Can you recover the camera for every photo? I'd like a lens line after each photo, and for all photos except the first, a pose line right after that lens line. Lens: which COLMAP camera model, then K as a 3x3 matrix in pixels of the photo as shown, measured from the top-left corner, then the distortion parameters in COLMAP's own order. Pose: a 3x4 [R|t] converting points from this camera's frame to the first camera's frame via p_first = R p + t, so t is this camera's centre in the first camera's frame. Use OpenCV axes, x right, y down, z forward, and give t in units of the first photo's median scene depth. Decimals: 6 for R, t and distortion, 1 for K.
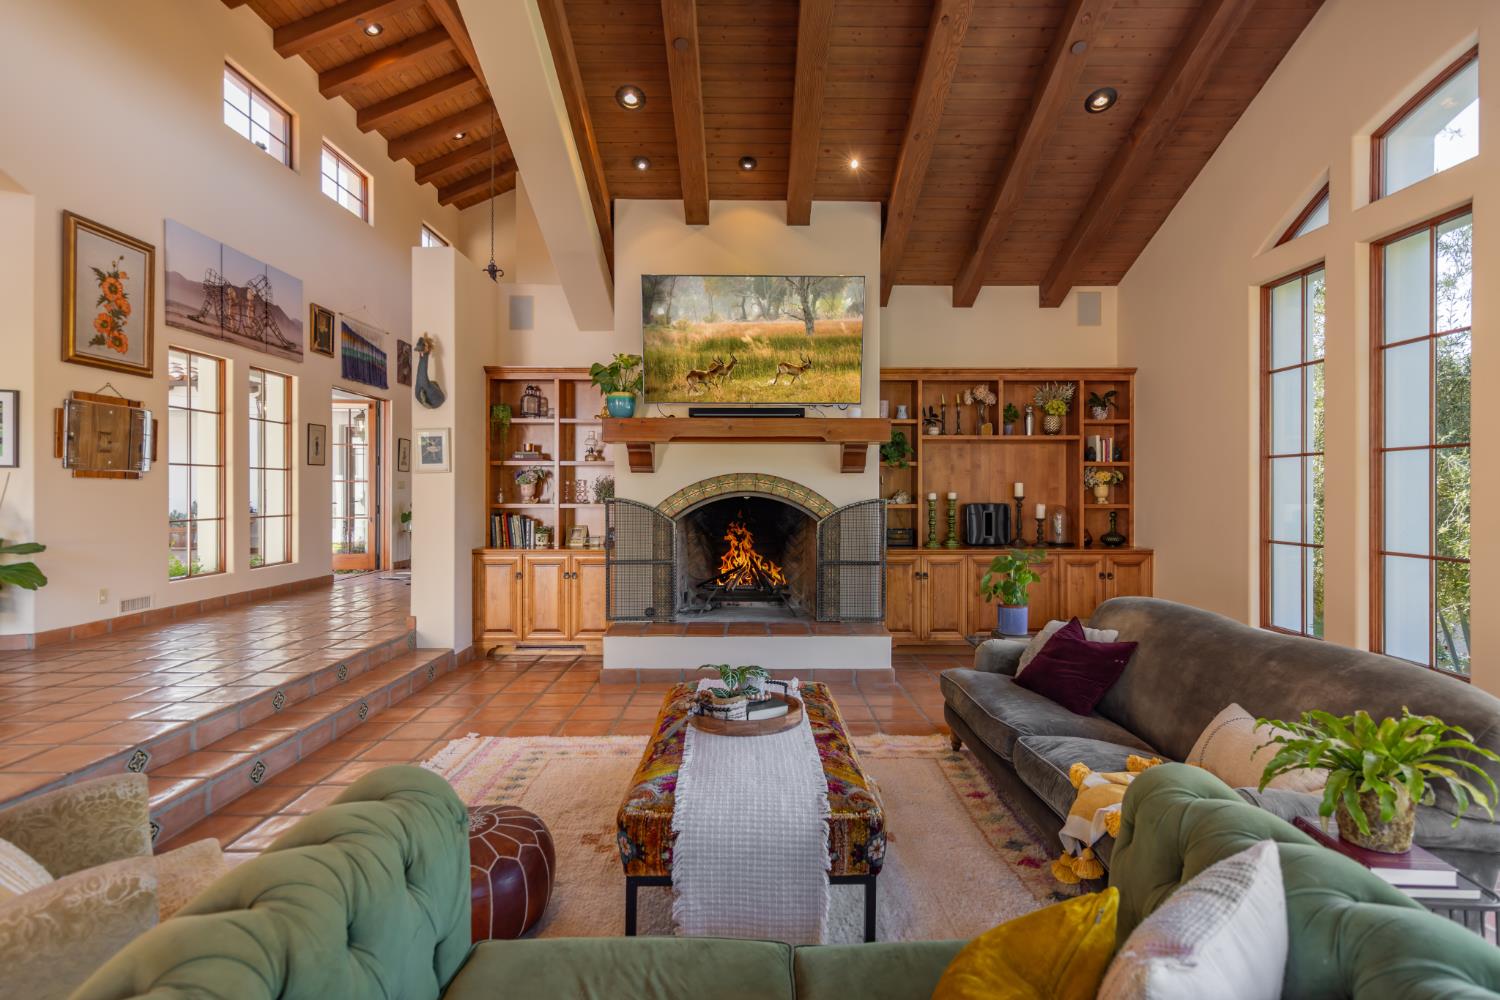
lens RADIAL K [[741.6, 0, 753.7], [0, 741.6, 493.0], [0, 0, 1]] dist [0.023763, 0.000093]
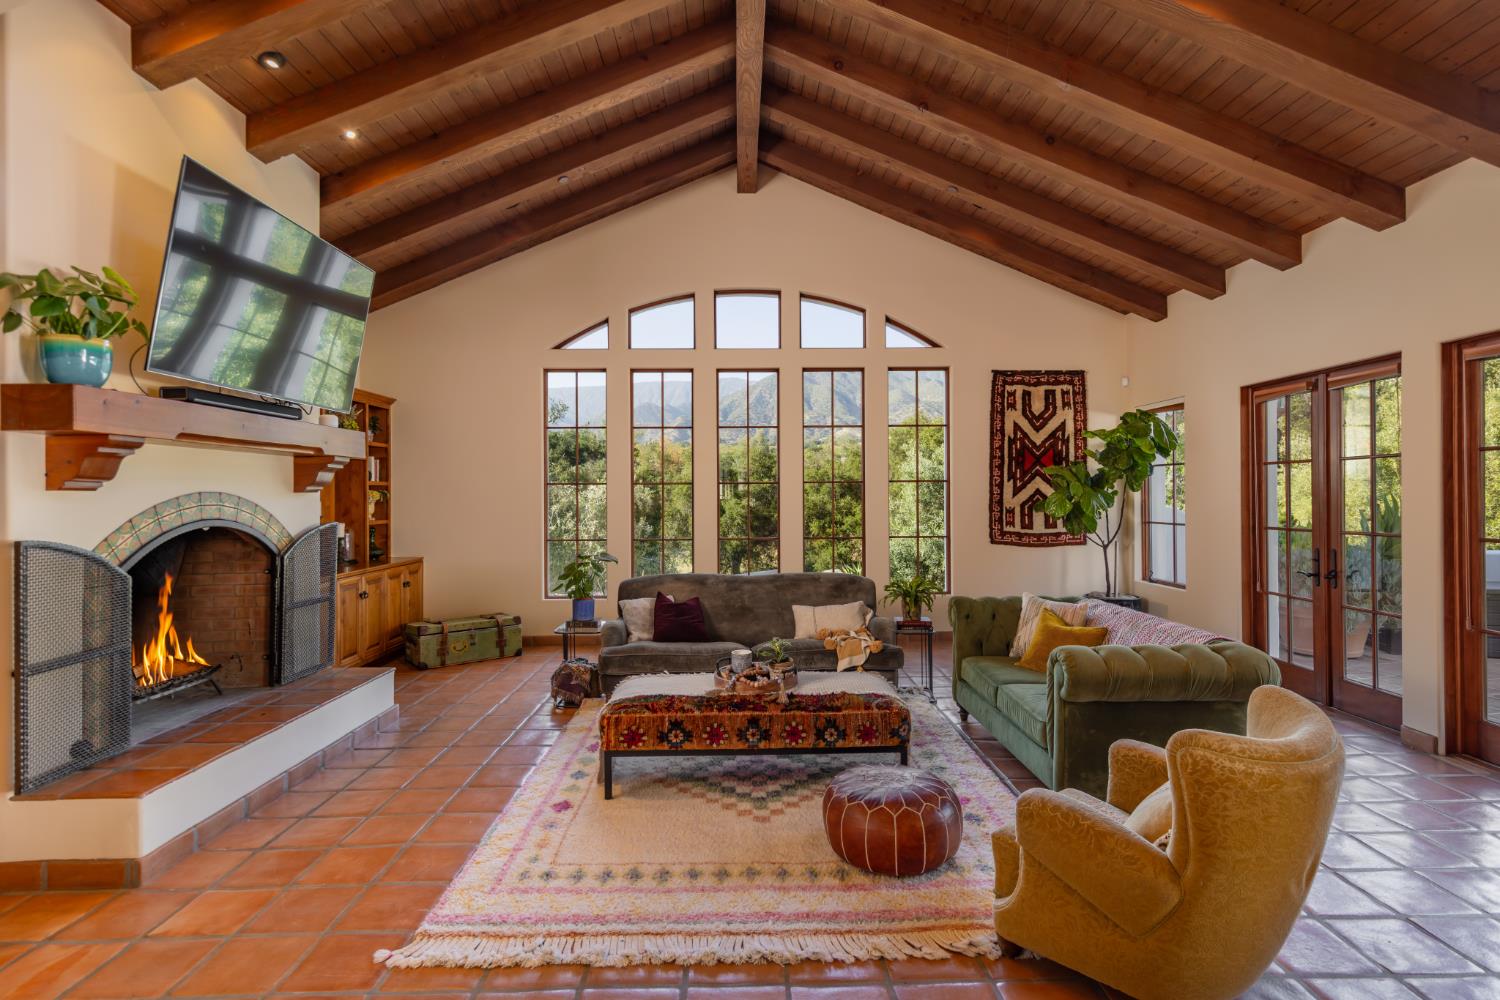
lens RADIAL K [[741.6, 0, 753.7], [0, 741.6, 493.0], [0, 0, 1]] dist [0.023763, 0.000093]
pose [[-0.015155, 0.005072, 0.999872, -0.695305], [0.005509, 0.999972, -0.004989, -0.019450], [-0.999870, 0.005432, -0.015182, 0.519723]]
